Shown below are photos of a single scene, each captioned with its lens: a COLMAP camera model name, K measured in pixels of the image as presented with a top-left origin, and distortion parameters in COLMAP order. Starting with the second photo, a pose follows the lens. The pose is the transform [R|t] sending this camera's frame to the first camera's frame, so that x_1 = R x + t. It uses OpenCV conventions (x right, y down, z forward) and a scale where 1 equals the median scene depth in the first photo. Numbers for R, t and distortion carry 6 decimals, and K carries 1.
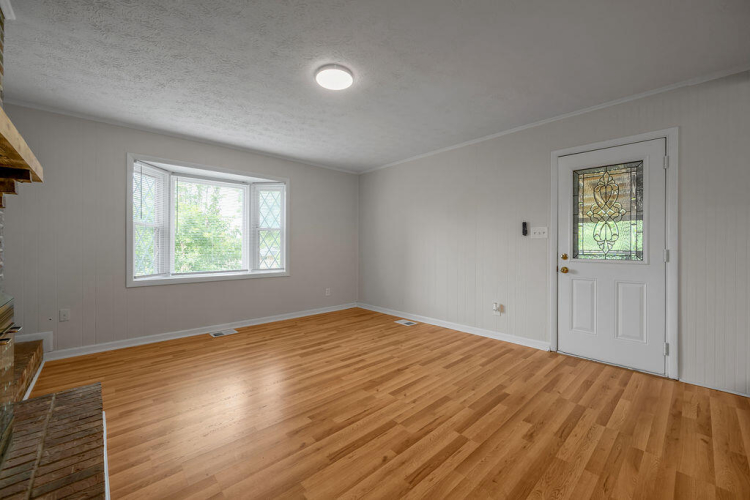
lens RADIAL K [[299.8, 0, 375.5], [0, 299.8, 245.9], [0, 0, 1]] dist [-0.001360, -0.000038]
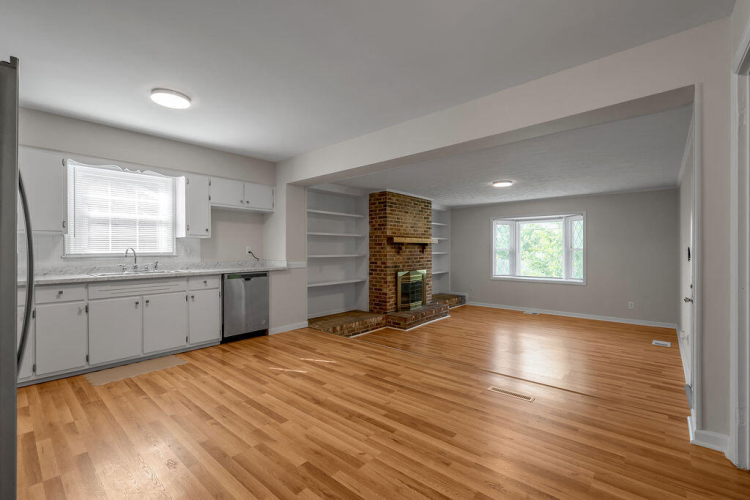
lens RADIAL K [[330.6, 0, 375.0], [0, 330.6, 250.0], [0, 0, 1]] dist [-0.002055, -0.000106]
pose [[0.105989, -0.002773, -0.994363, 1.511465], [0.000547, 0.999996, -0.002730, -0.072694], [0.994367, -0.000254, 0.105990, -0.088010]]
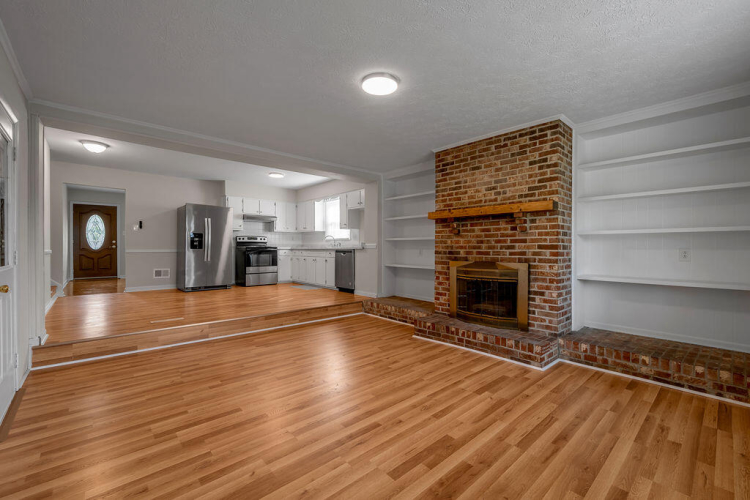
lens RADIAL K [[317.6, 0, 373.6], [0, 317.6, 248.6], [0, 0, 1]] dist [-0.001022, -0.000019]
pose [[-0.999747, -0.004148, 0.022115, -0.105106], [-0.004007, 0.999971, 0.006414, -0.004887], [-0.022141, 0.006323, -0.999735, 1.549724]]
